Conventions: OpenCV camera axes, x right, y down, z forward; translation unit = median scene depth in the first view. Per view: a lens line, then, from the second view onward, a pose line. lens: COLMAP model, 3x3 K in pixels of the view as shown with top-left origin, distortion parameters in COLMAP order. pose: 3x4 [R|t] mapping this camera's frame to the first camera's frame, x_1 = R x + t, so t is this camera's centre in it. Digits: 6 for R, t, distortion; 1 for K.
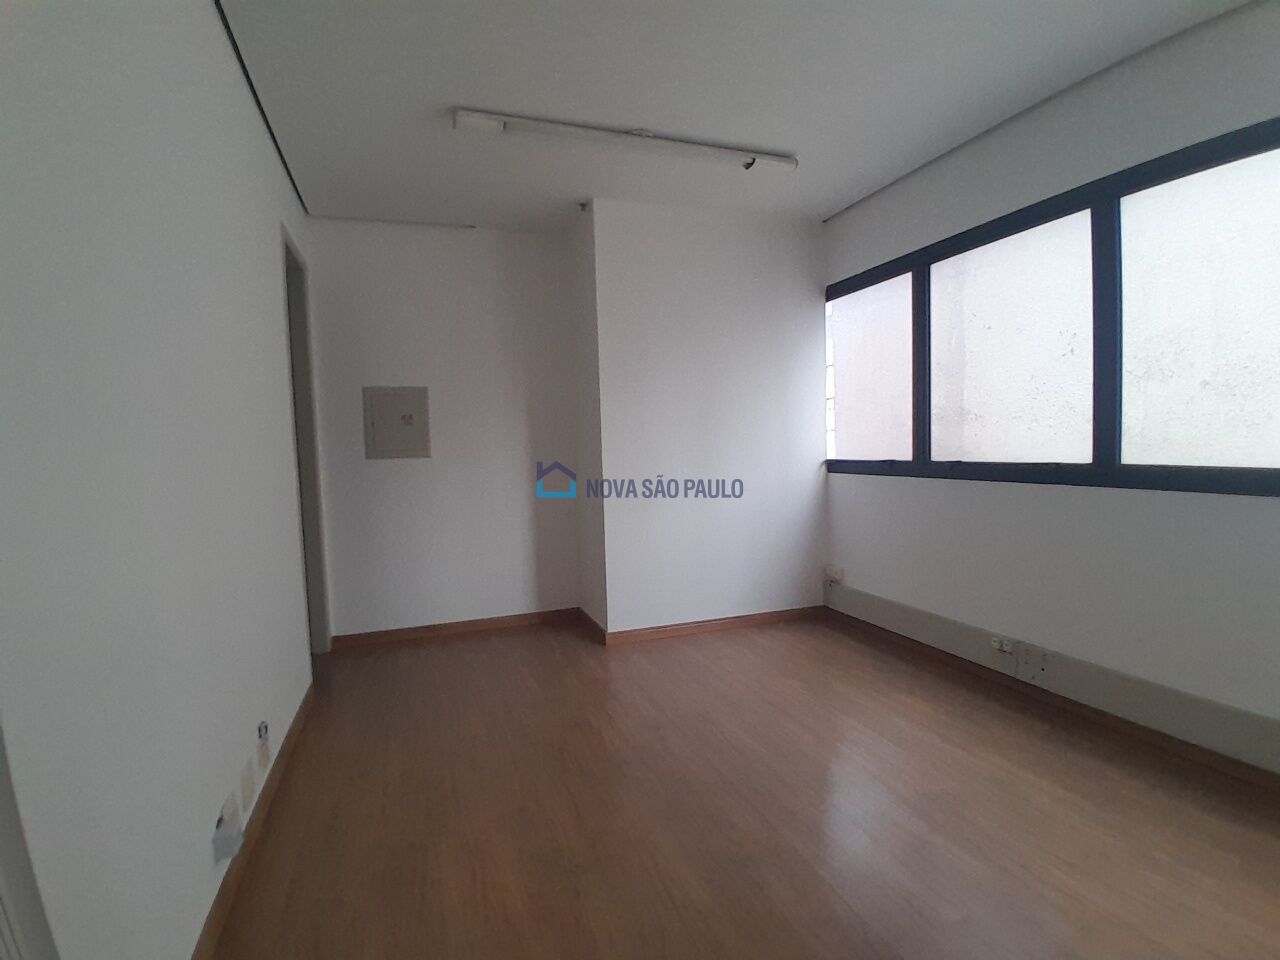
lens RADIAL K [[632.7, 0, 638.9], [0, 632.7, 490.7], [0, 0, 1]] dist [0.013449, -0.055855]
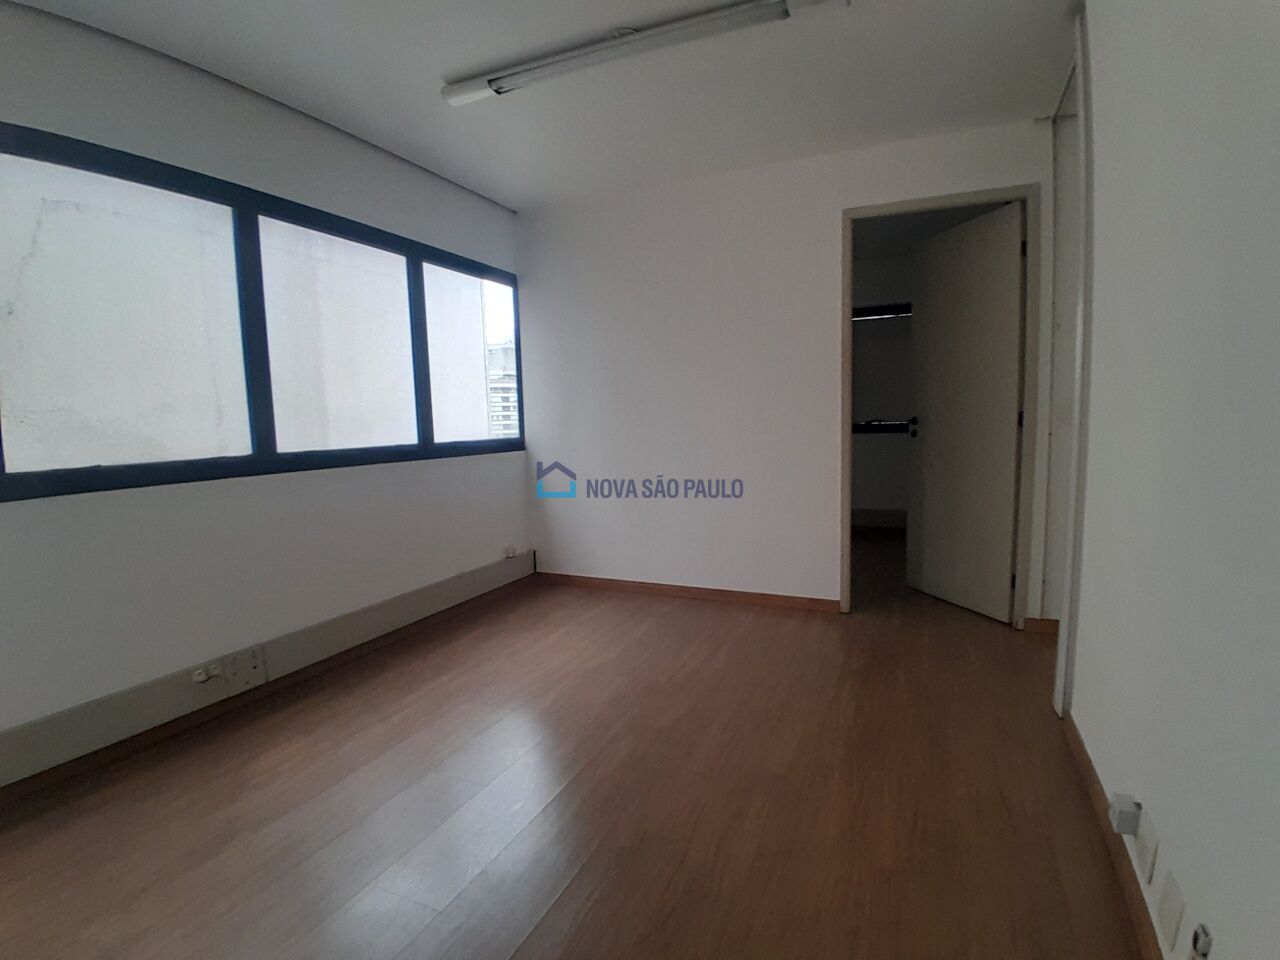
lens RADIAL K [[632.7, 0, 638.9], [0, 632.7, 490.7], [0, 0, 1]] dist [0.013449, -0.055855]
pose [[-0.728594, -0.036679, 0.683964, -0.525262], [0.087280, 0.985453, 0.145823, -0.089513], [-0.679363, 0.165942, -0.714793, 1.459013]]
